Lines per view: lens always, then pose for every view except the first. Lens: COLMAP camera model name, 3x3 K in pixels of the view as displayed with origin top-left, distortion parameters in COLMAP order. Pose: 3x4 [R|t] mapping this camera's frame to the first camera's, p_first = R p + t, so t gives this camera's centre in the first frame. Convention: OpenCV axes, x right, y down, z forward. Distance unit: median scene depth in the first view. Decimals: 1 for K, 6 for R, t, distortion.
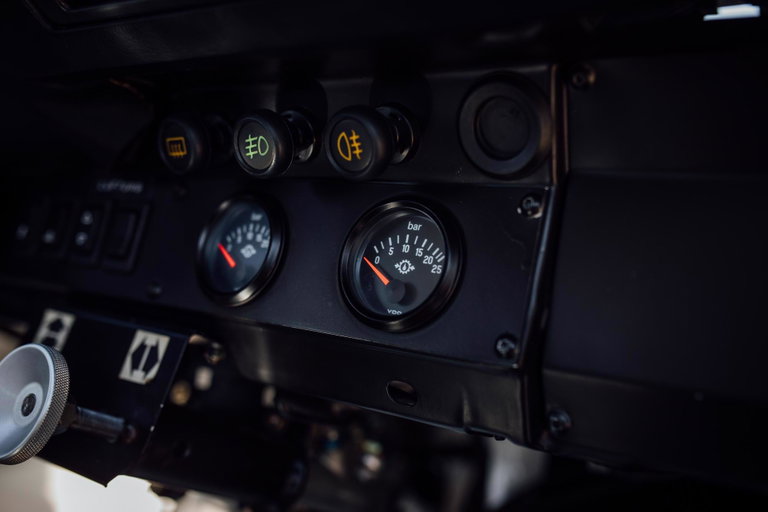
lens RADIAL K [[749.5, 0, 383.4], [0, 749.5, 255.9], [0, 0, 1]] dist [0.003867, 0.000000]
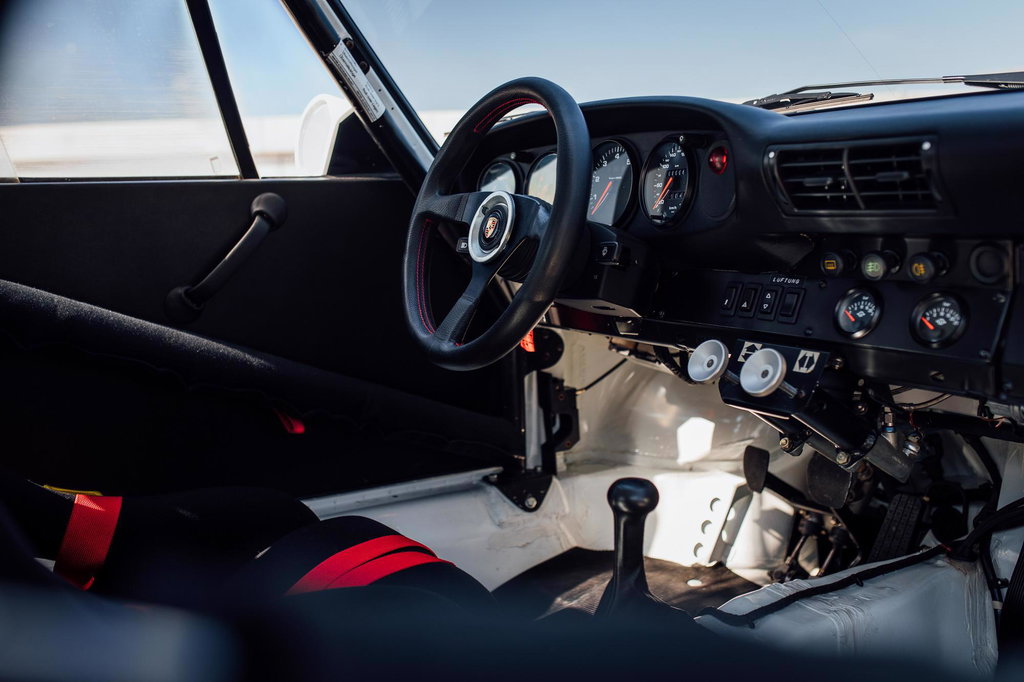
lens RADIAL K [[999.4, 0, 515.5], [0, 999.4, 339.2], [0, 0, 1]] dist [0.003867, 0.000000]
pose [[0.930570, 0.048407, -0.362901, -0.066470], [-0.053905, 0.998533, -0.005032, 0.146522], [0.362125, 0.024245, 0.931814, -2.205315]]
